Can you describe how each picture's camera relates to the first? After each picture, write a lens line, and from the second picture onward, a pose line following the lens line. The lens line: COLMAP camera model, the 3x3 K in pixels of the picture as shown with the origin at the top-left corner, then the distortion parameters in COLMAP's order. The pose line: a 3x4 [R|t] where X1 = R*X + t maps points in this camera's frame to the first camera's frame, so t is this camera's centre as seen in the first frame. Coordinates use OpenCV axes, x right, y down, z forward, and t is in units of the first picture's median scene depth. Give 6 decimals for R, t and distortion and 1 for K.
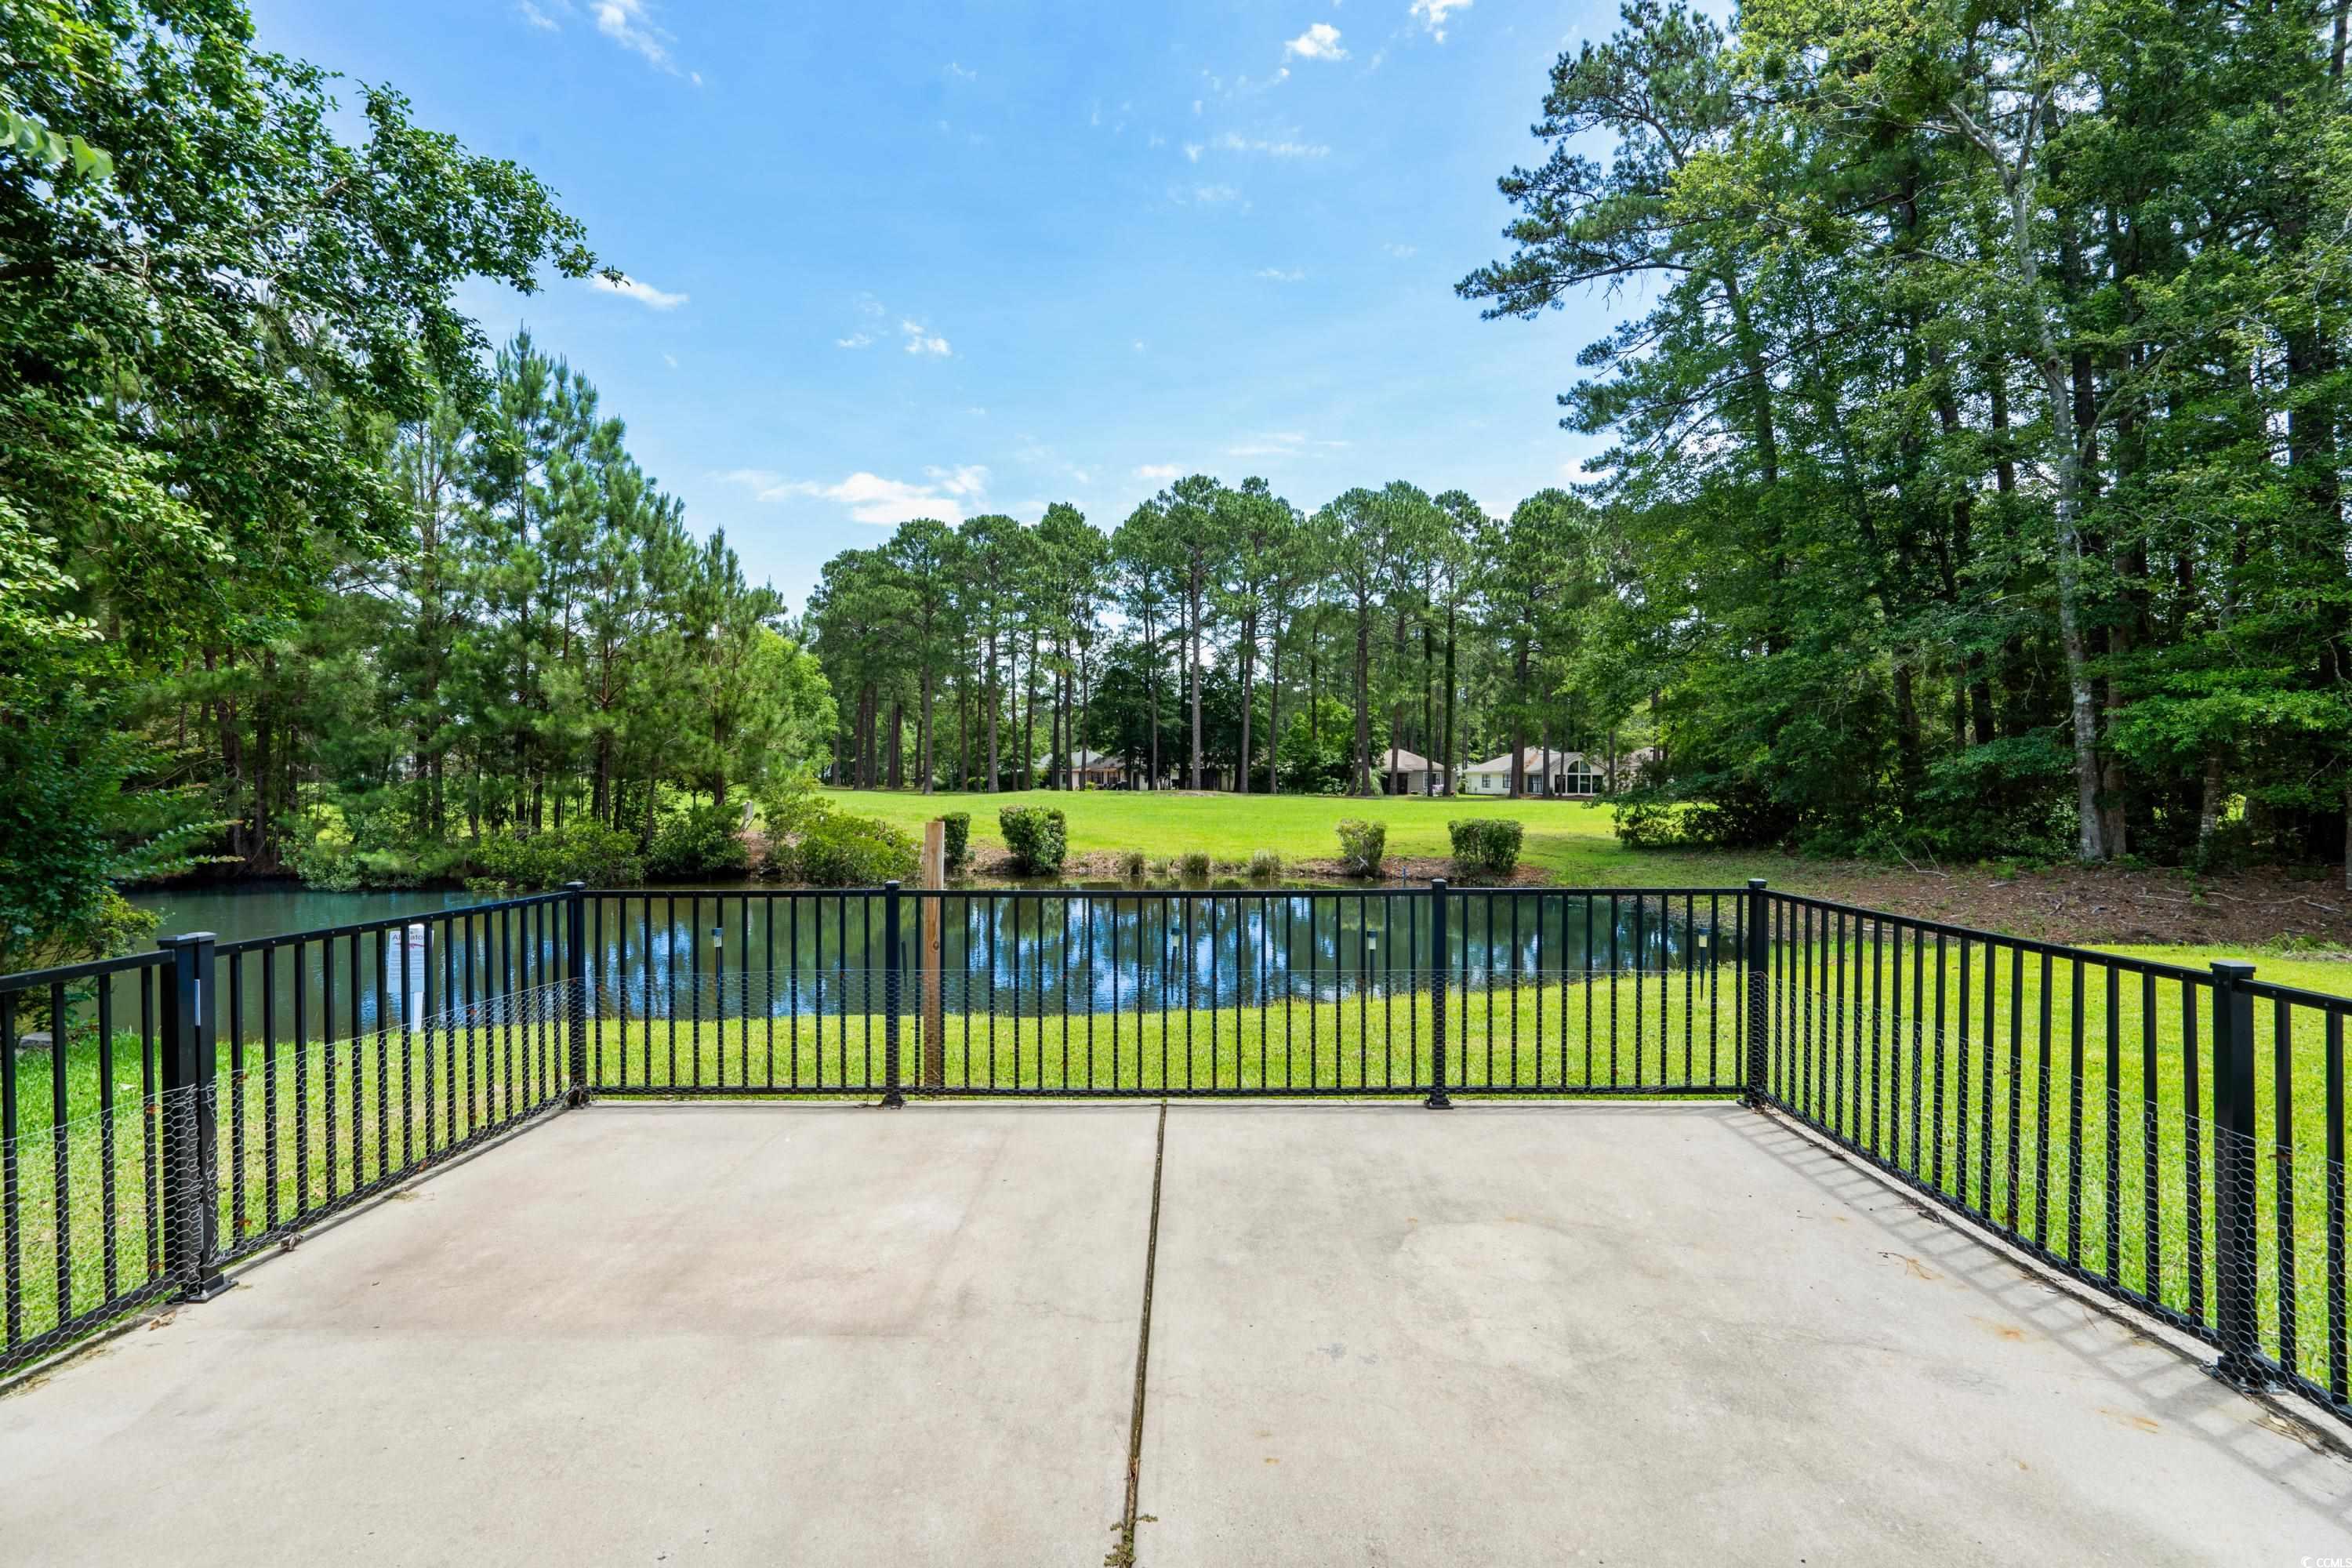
lens RADIAL K [[1085.1, 0, 1163.7], [0, 1085.1, 782.1], [0, 0, 1]] dist [-0.003915, -0.000401]
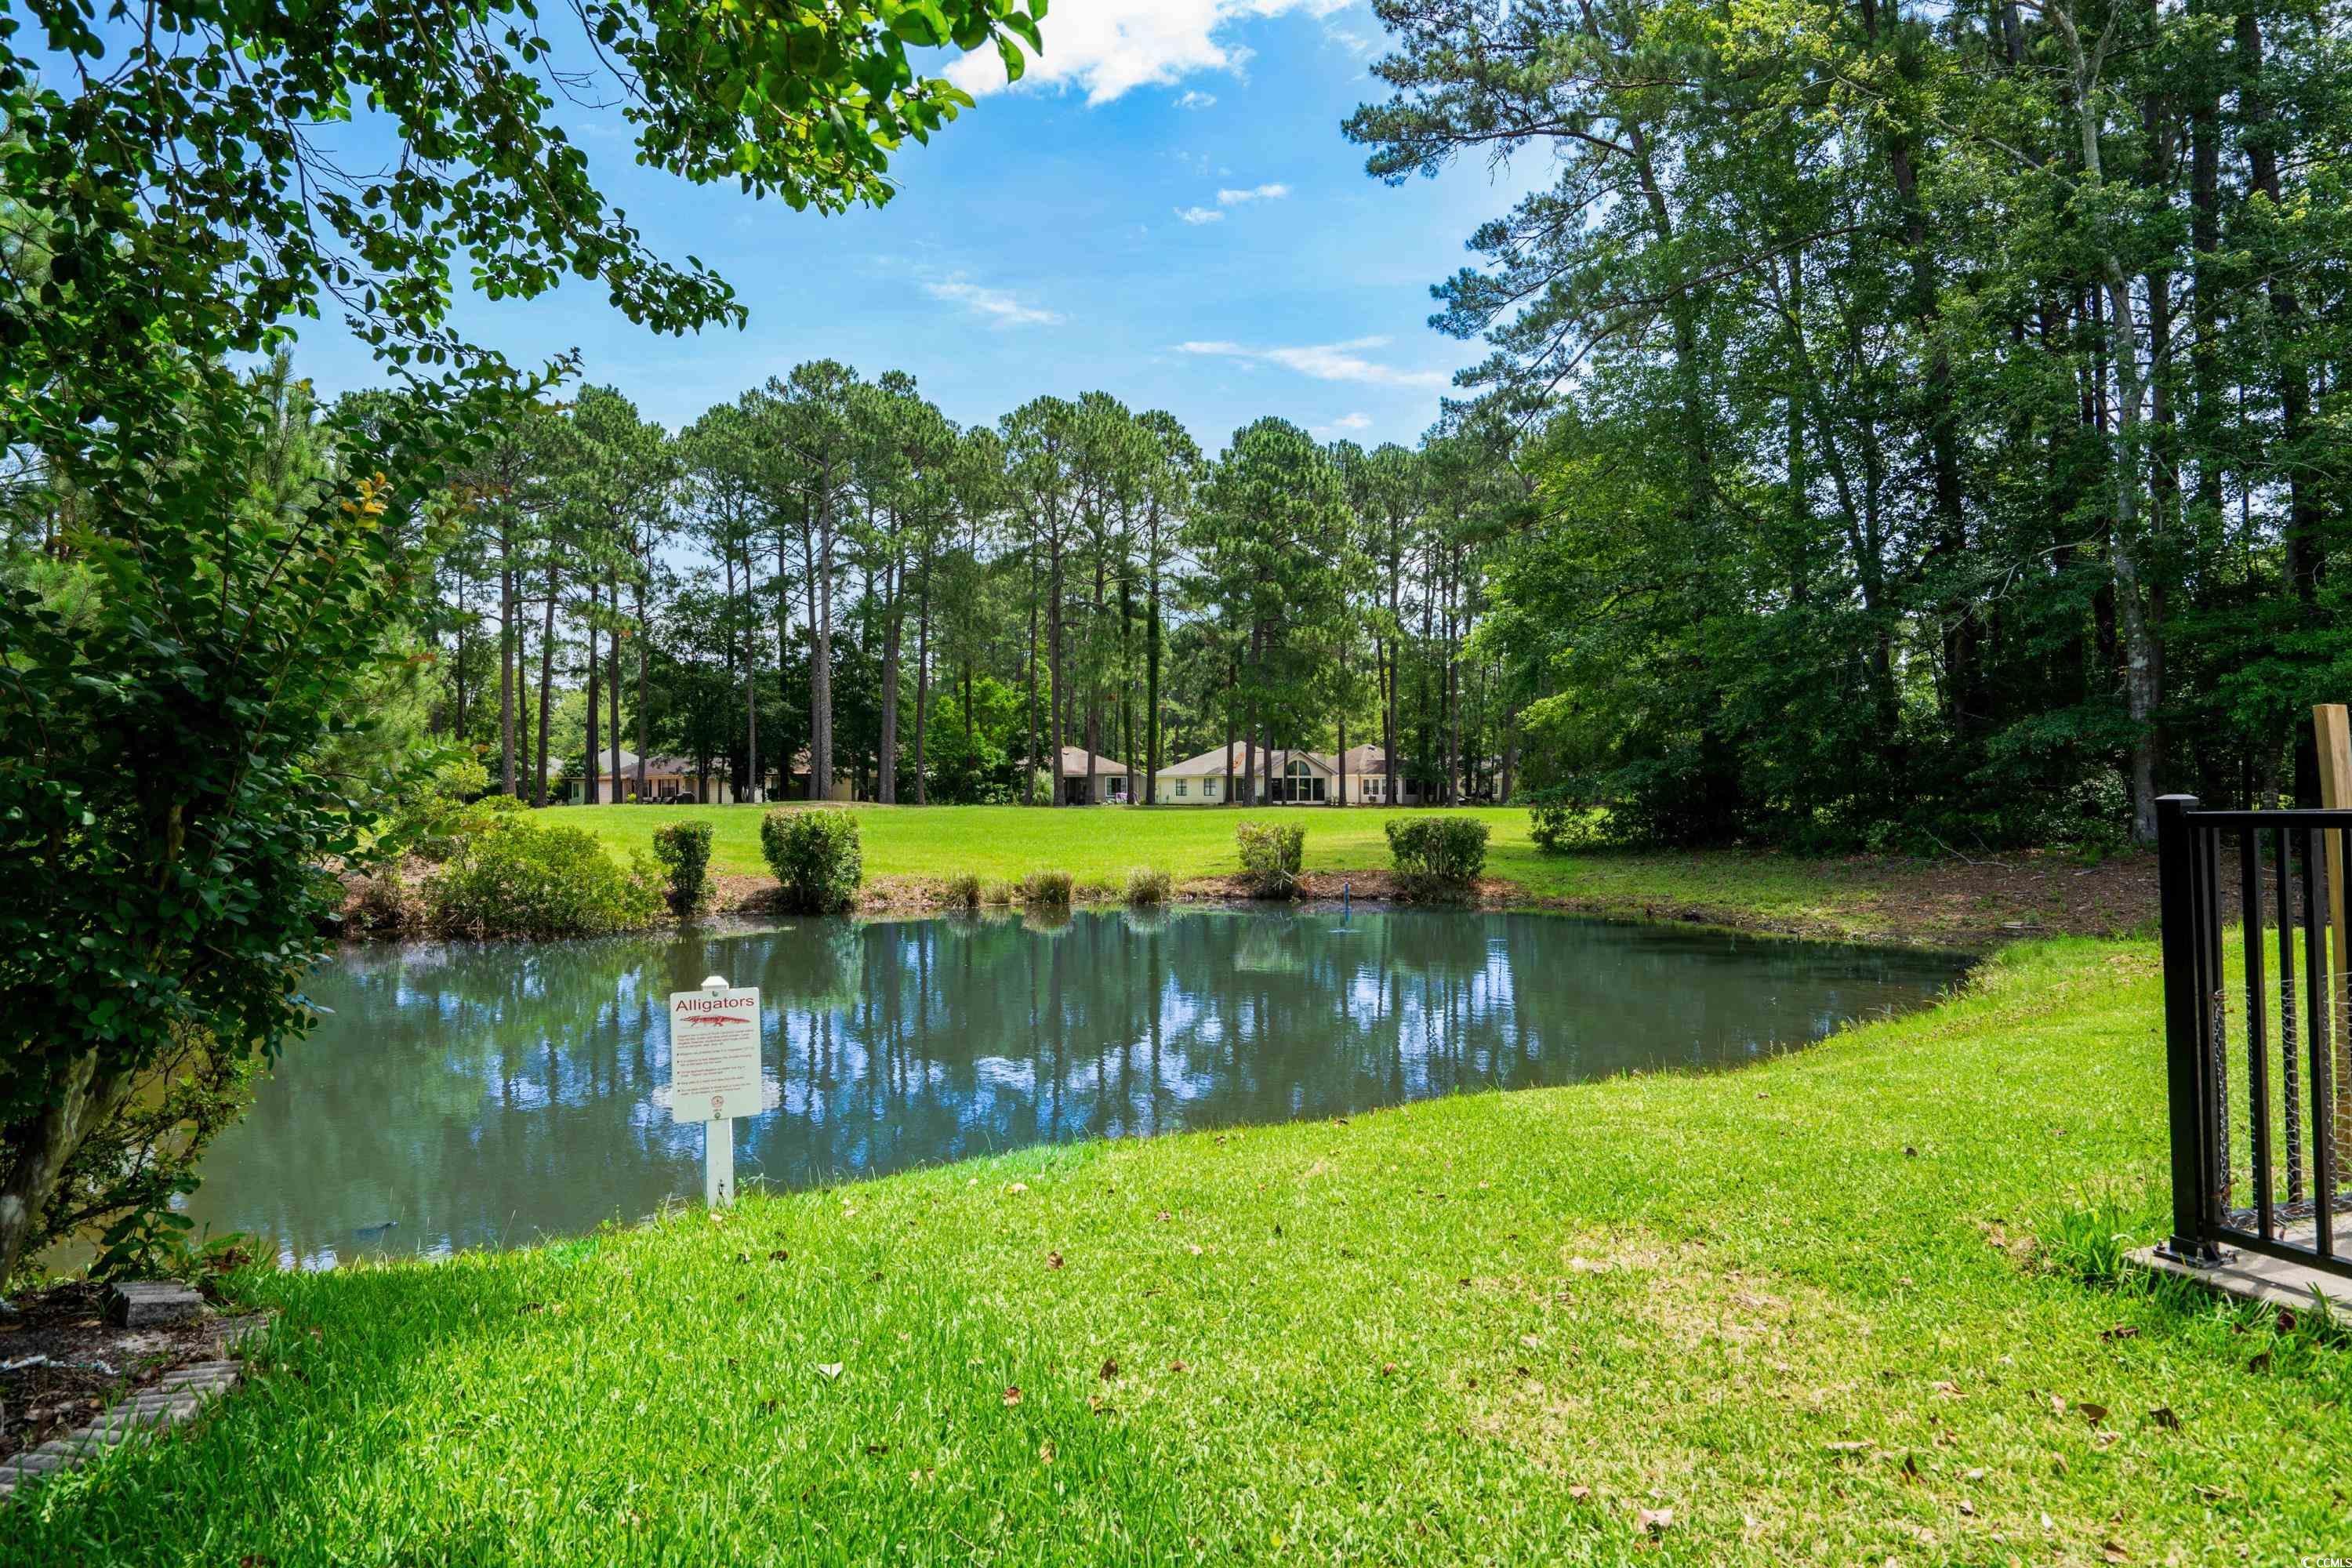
lens RADIAL K [[1439.7, 0, 1188.5], [0, 1439.7, 777.7], [0, 0, 1]] dist [-0.004136, -0.006665]
pose [[0.942273, -0.006639, 0.334779, -0.191042], [0.010786, 0.999886, -0.010530, 0.013753], [-0.334671, 0.013533, 0.942238, 0.093580]]
